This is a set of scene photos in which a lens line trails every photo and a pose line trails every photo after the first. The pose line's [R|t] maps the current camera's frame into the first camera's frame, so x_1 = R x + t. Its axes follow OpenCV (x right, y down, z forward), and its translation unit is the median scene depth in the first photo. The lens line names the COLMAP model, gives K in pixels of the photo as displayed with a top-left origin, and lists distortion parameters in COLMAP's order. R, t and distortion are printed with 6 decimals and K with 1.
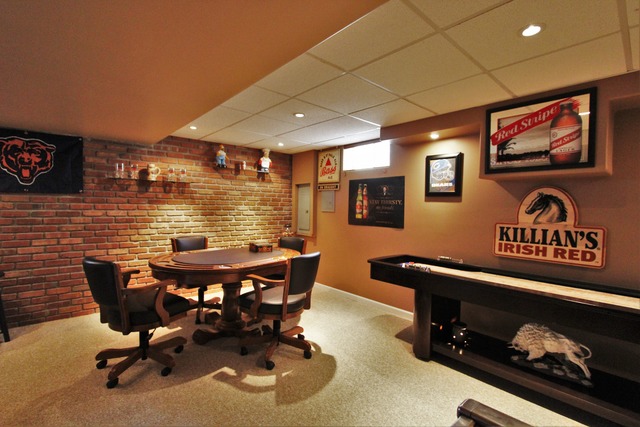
lens RADIAL K [[296.0, 0, 319.5], [0, 296.0, 212.8], [0, 0, 1]] dist [-0.018641, 0.001066]
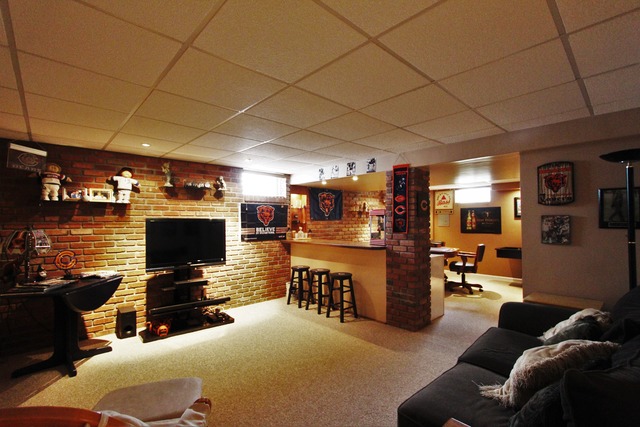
lens RADIAL K [[296.0, 0, 320.2], [0, 296.0, 215.8], [0, 0, 1]] dist [-0.018641, 0.001066]
pose [[0.998825, -0.021494, 0.043437, -0.876791], [0.023317, 0.998850, -0.041886, -0.010557], [-0.042486, 0.042850, 0.998178, -0.787413]]
